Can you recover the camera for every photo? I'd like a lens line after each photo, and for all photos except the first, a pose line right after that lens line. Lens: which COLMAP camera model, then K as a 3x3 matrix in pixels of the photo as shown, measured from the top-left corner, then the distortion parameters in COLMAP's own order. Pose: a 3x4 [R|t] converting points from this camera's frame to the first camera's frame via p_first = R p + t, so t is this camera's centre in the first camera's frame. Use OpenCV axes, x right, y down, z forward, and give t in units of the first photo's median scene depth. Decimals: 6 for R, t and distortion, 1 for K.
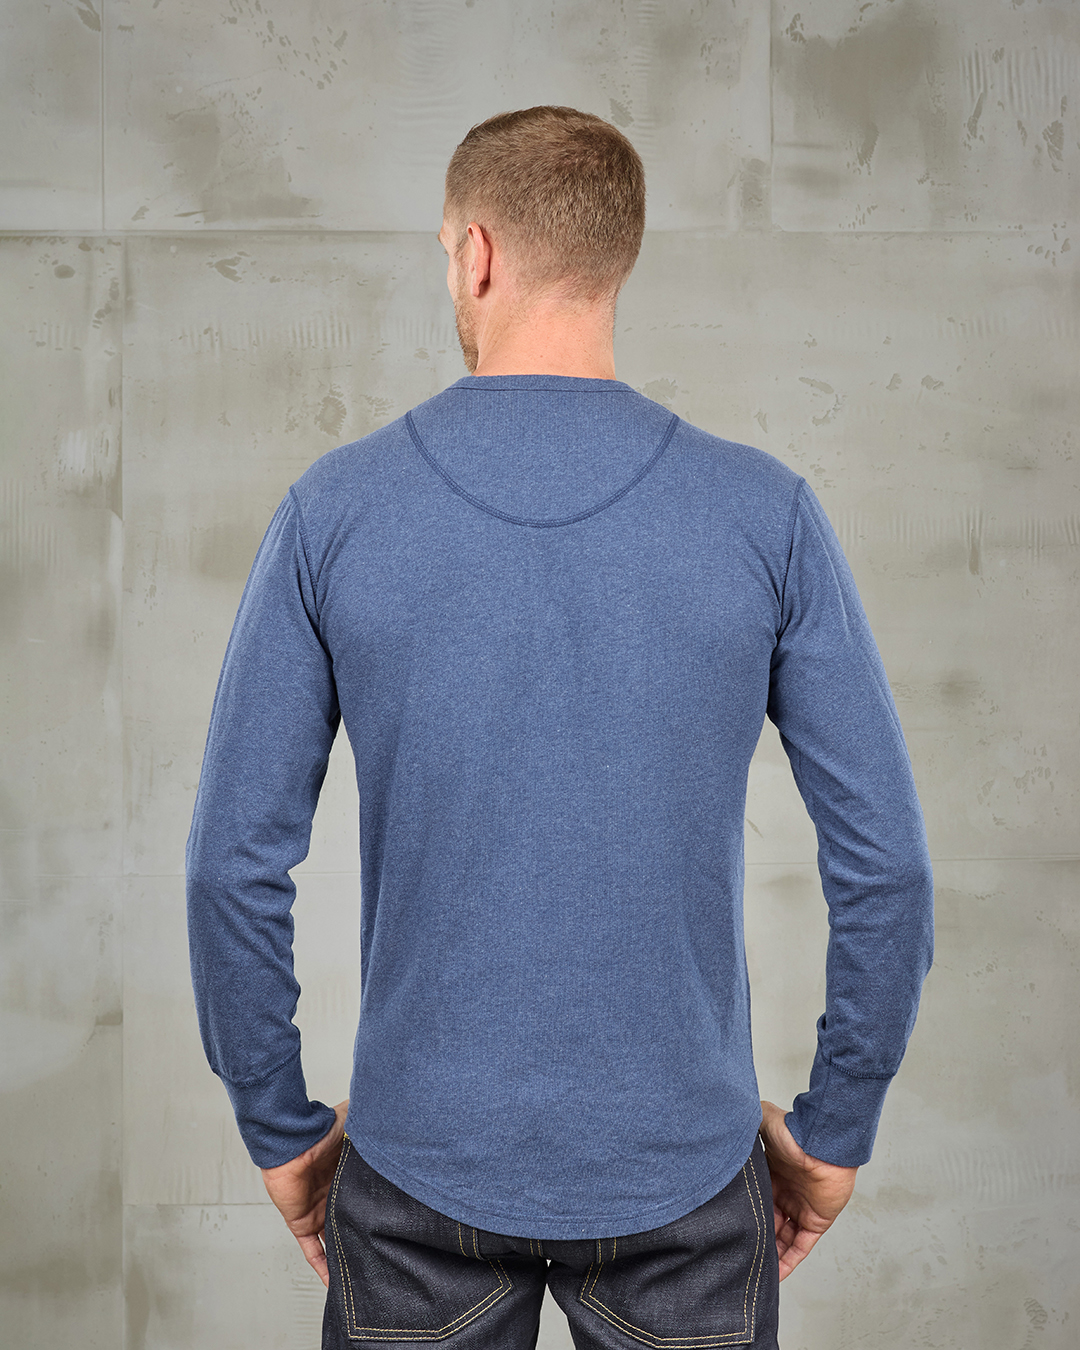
lens RADIAL K [[2362.7, 0, 575.7], [0, 2362.7, 651.1], [0, 0, 1]] dist [-0.106742, 0.000000]
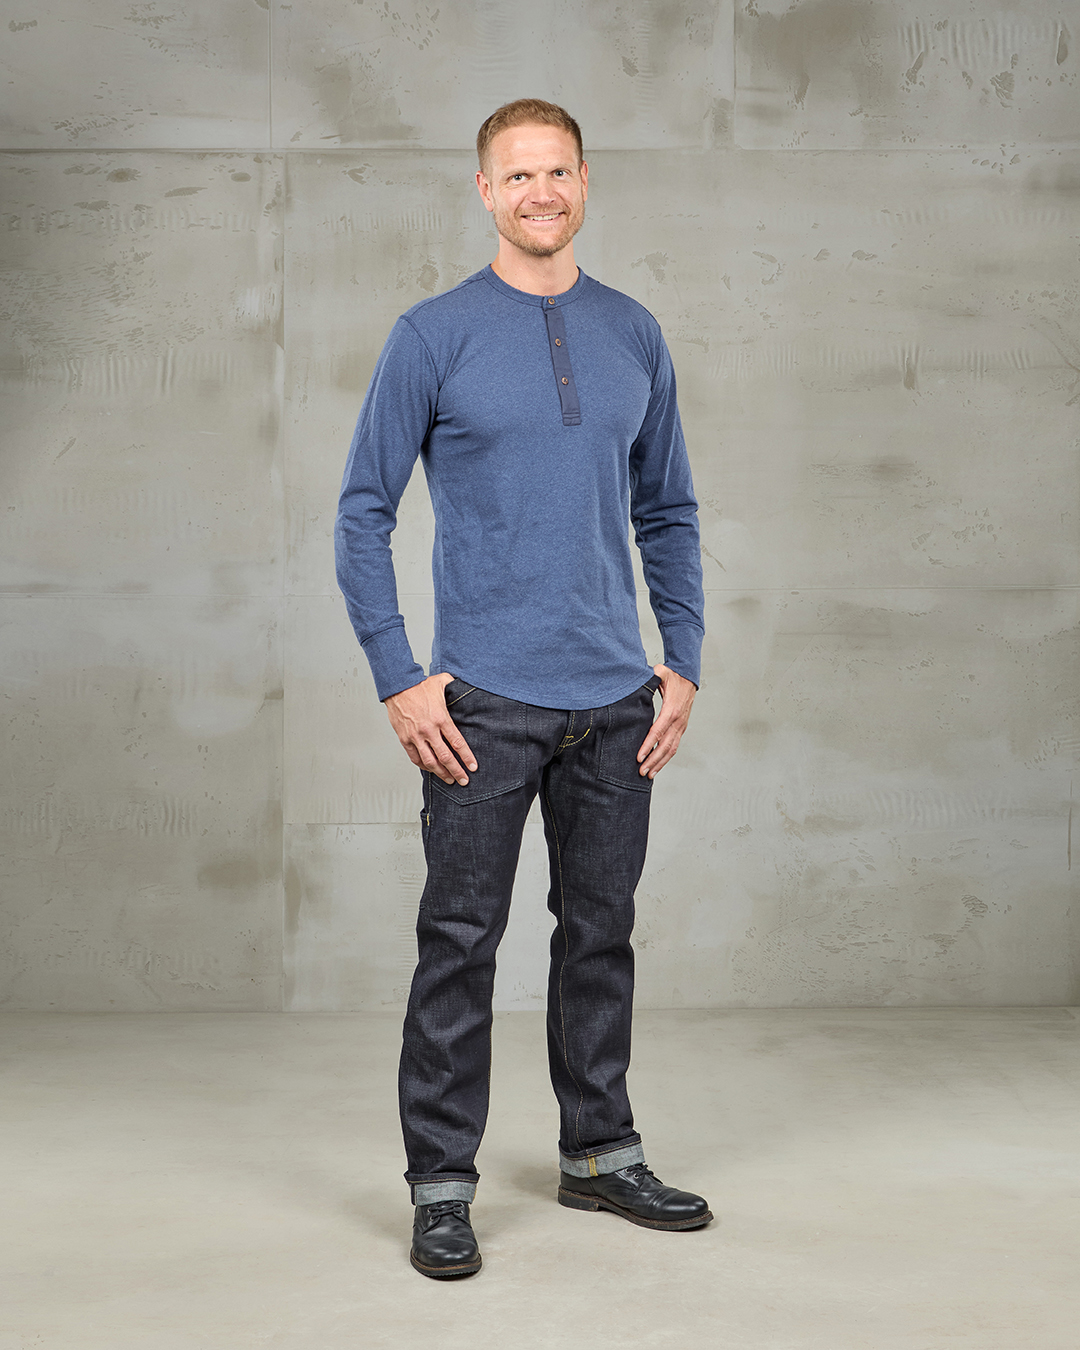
lens RADIAL K [[2362.7, 0, 537.8], [0, 2362.7, 665.4], [0, 0, 1]] dist [-0.106742, 0.000000]
pose [[0.999762, 0.004160, -0.021393, -0.004736], [-0.003131, 0.998849, 0.047871, 0.068362], [0.021567, -0.047793, 0.998624, -0.451960]]
